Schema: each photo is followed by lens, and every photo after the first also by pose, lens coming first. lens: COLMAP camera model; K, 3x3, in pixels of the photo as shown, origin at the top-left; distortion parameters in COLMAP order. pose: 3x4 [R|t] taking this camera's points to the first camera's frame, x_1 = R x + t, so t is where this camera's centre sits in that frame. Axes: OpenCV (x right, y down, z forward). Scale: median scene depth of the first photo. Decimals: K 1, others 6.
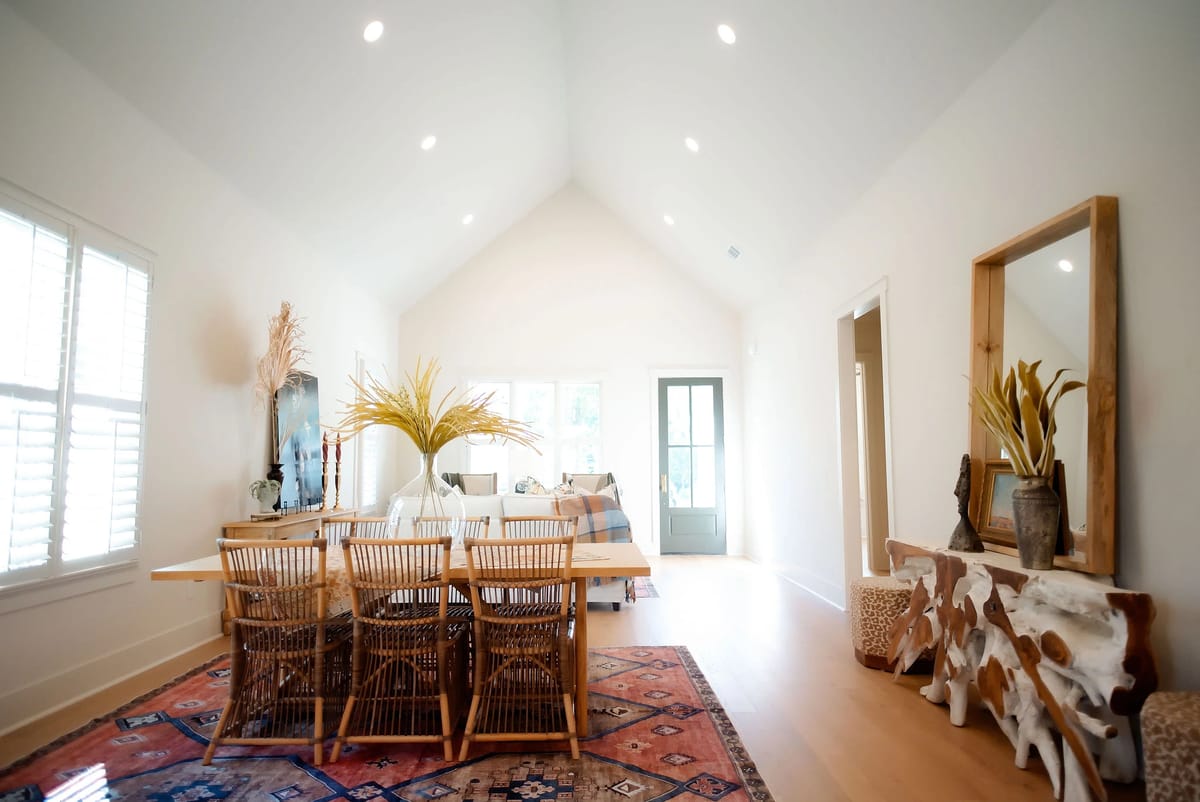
lens RADIAL K [[684.3, 0, 600.0], [0, 684.3, 401.0], [0, 0, 1]] dist [-0.008094, -0.000011]
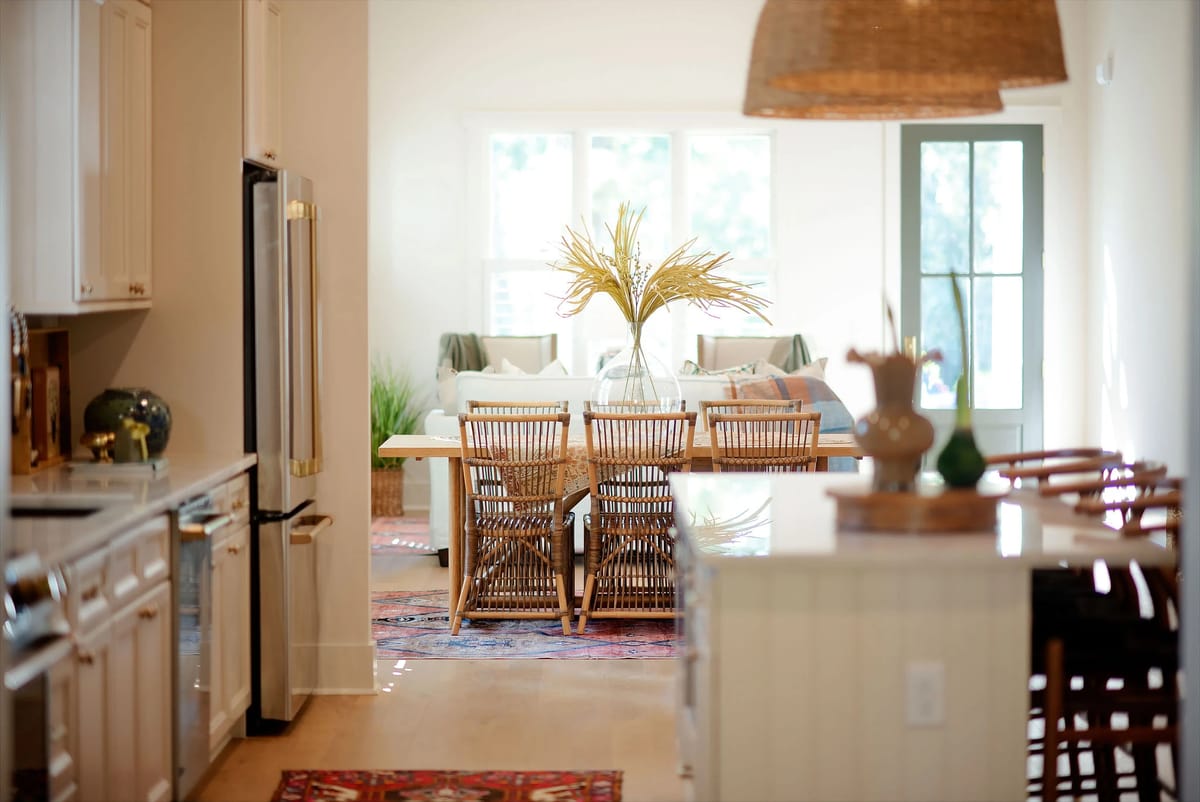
lens RADIAL K [[2871.4, 0, 600.0], [0, 2871.4, 401.0], [0, 0, 1]] dist [-0.081943, 0.060429]
pose [[0.999923, 0.004067, -0.011720, -0.201526], [-0.002424, 0.990573, 0.136967, -0.247678], [0.012167, -0.136928, 0.990506, -2.002607]]
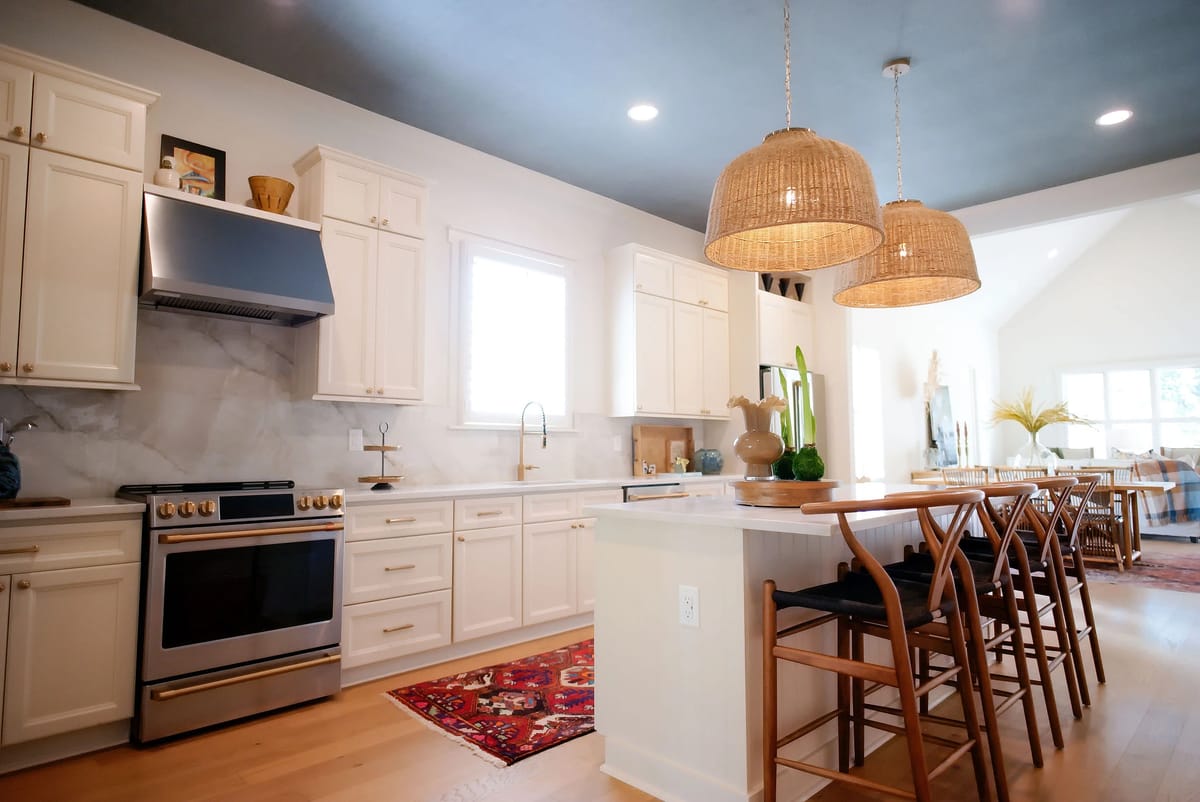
lens RADIAL K [[684.3, 0, 600.0], [0, 684.3, 401.0], [0, 0, 1]] dist [-0.008094, -0.000011]
pose [[0.694914, -0.050212, -0.717338, 0.256348], [0.069940, 0.997549, -0.002072, -0.083511], [0.715683, -0.048731, 0.696723, -1.085503]]
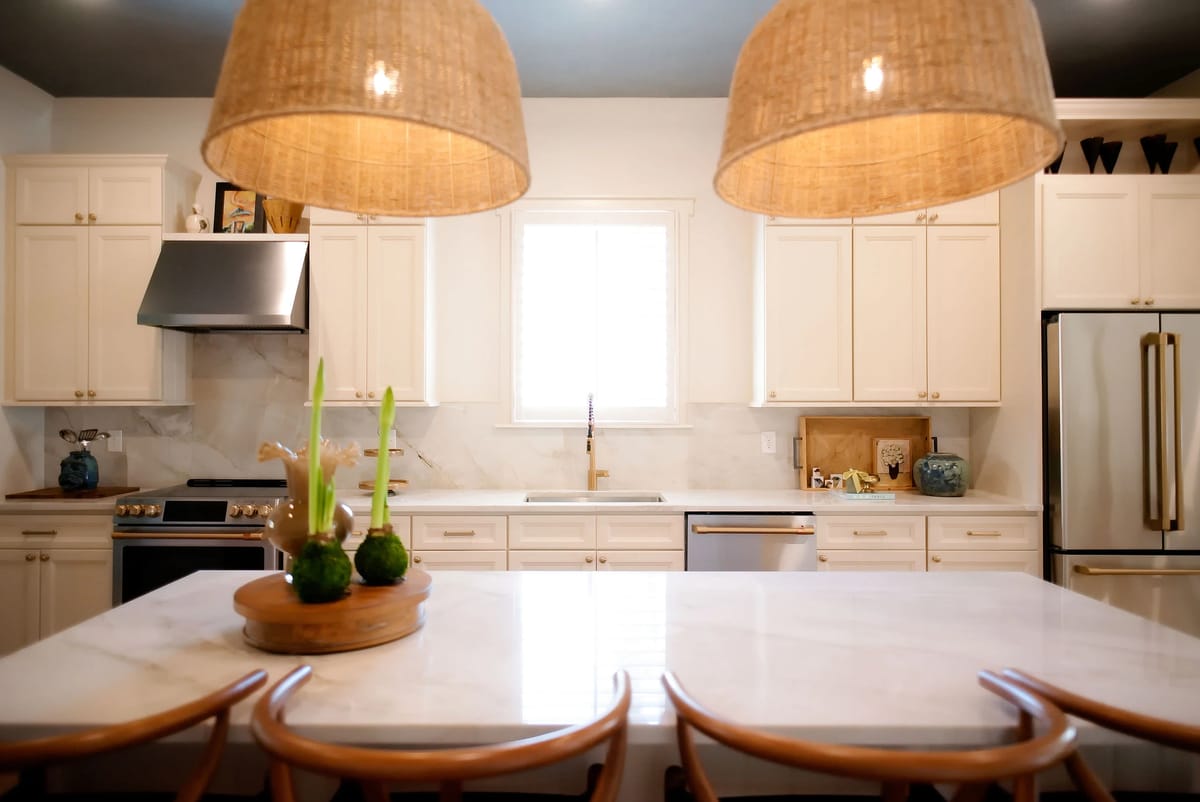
lens RADIAL K [[695.5, 0, 549.7], [0, 695.5, 395.8], [0, 0, 1]] dist [-0.002382, -0.000139]
pose [[-0.021029, -0.005582, -0.999763, 0.290343], [0.095785, 0.995373, -0.007572, -0.088079], [0.995180, -0.095921, -0.020397, -0.459550]]
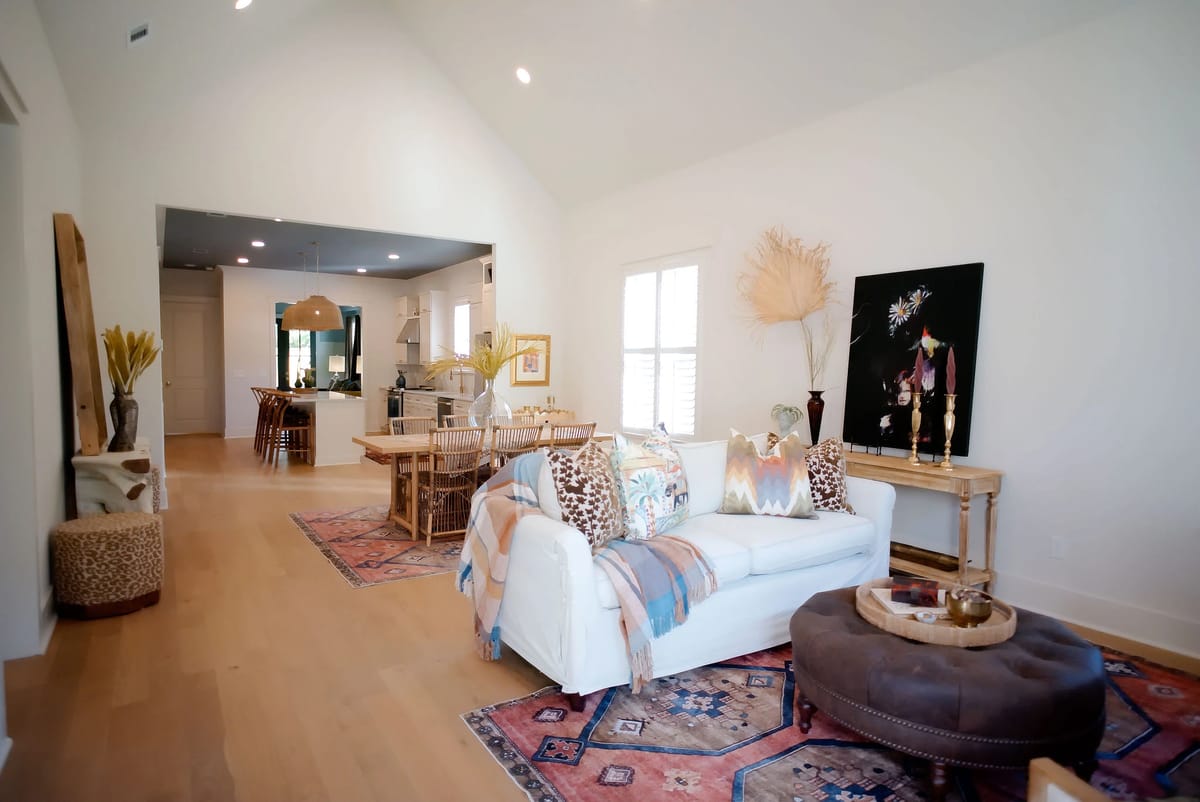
lens RADIAL K [[684.3, 0, 600.0], [0, 684.3, 401.0], [0, 0, 1]] dist [-0.008094, -0.000011]
pose [[-0.847069, 0.022362, -0.531012, 0.415506], [0.041420, 0.998853, -0.024009, 0.175094], [0.529867, -0.042332, -0.847024, 2.478988]]
